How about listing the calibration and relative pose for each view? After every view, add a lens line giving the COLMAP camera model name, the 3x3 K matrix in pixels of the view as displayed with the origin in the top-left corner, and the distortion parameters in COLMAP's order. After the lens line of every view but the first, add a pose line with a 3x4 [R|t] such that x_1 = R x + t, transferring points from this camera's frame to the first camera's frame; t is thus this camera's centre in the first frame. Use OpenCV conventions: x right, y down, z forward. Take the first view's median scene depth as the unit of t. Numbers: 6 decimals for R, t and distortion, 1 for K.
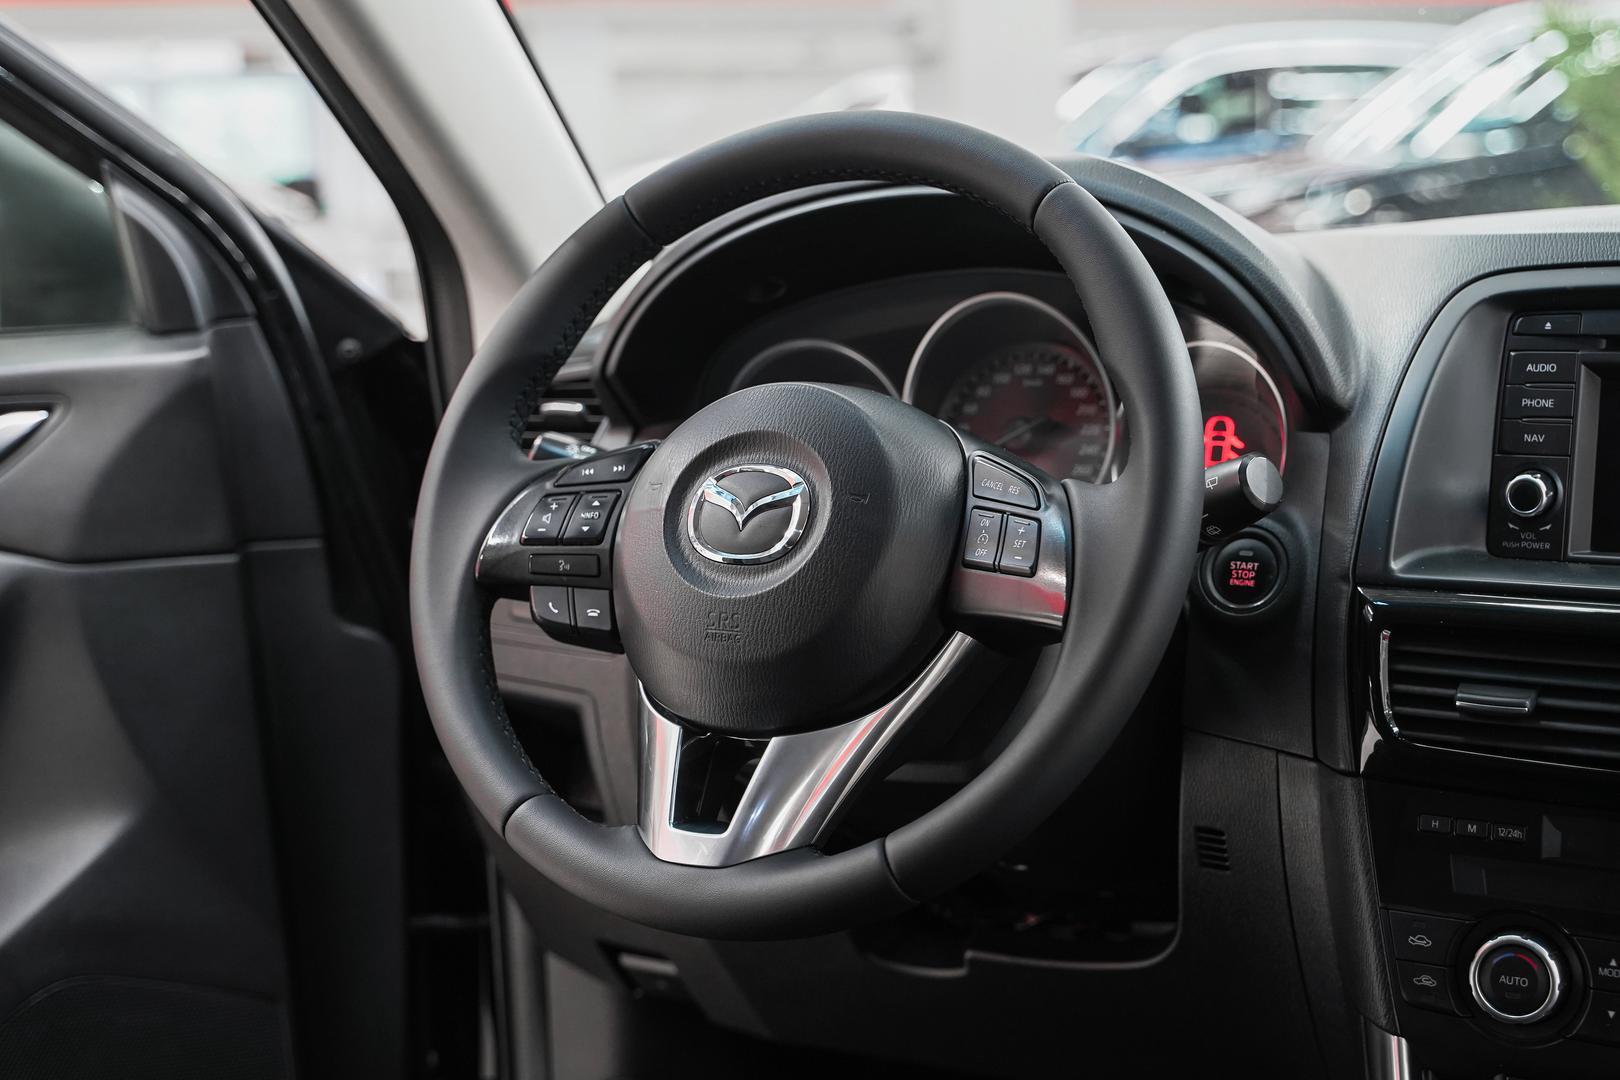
lens RADIAL K [[2324.6, 0, 800.1], [0, 2324.6, 530.9], [0, 0, 1]] dist [0.023976, 0.000000]
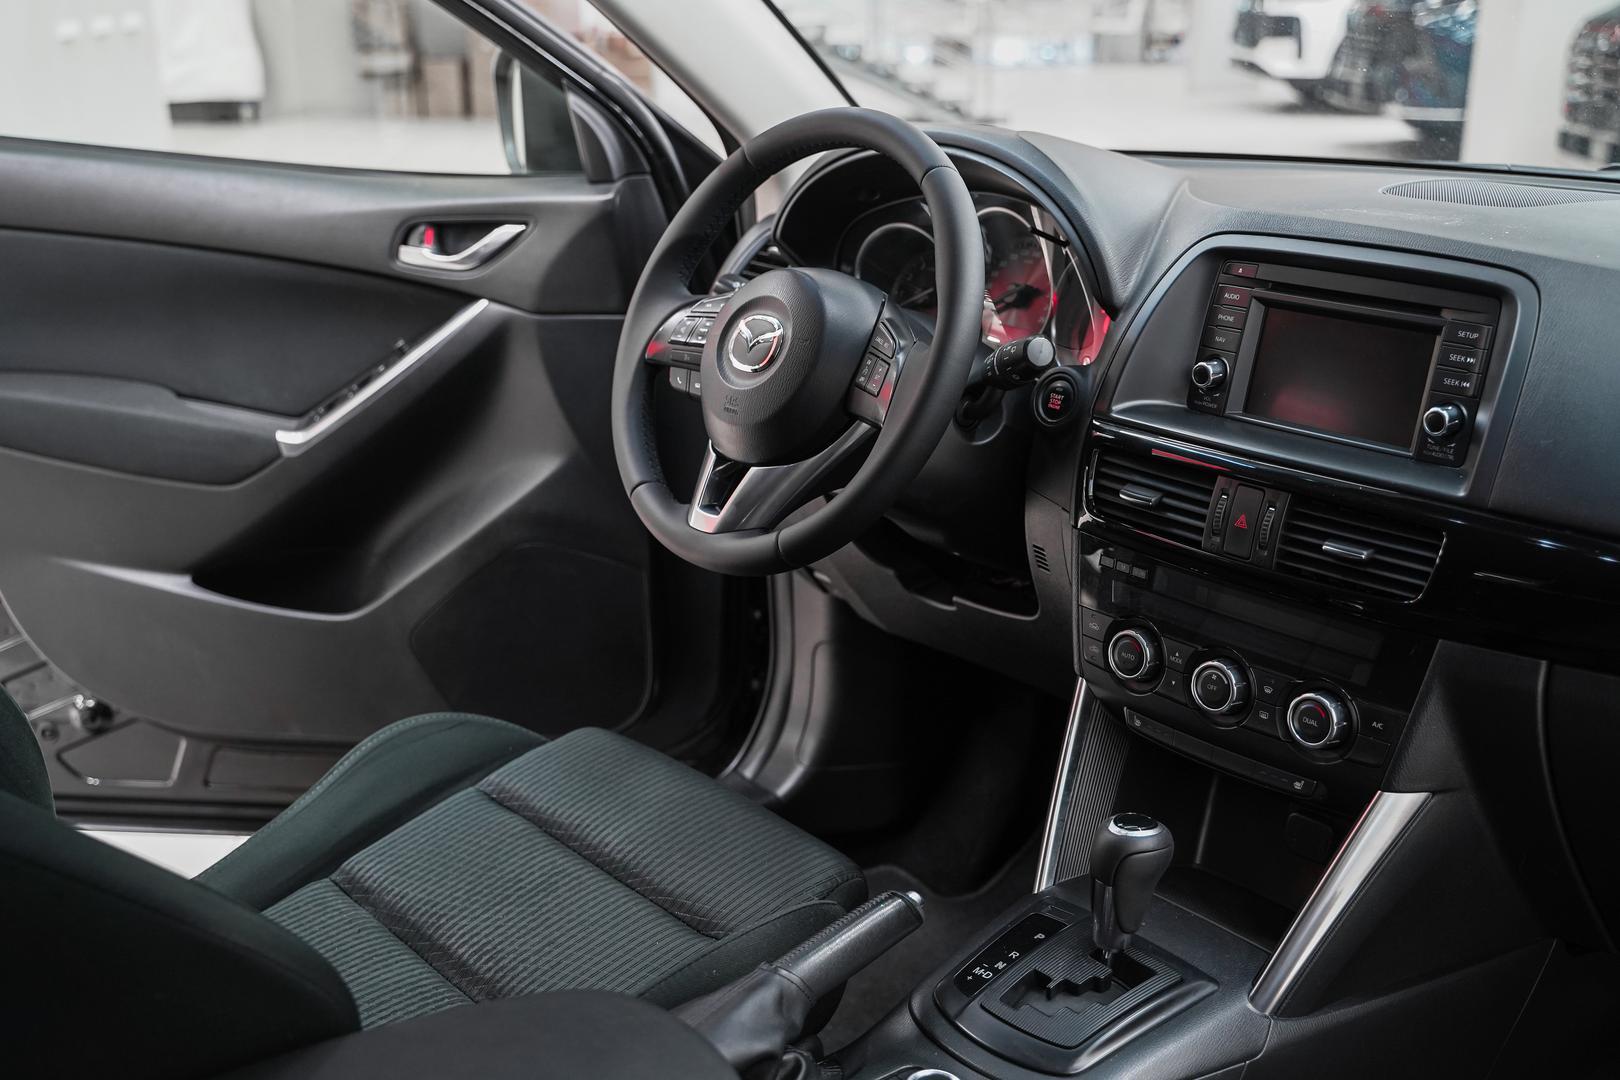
lens RADIAL K [[1783.2, 0, 794.8], [0, 1783.2, 536.9], [0, 0, 1]] dist [0.006194, 0.000000]
pose [[0.932438, 0.131414, -0.336586, 0.477515], [-0.070918, 0.979960, 0.186144, -0.116304], [0.354303, -0.149698, 0.923071, -0.284500]]
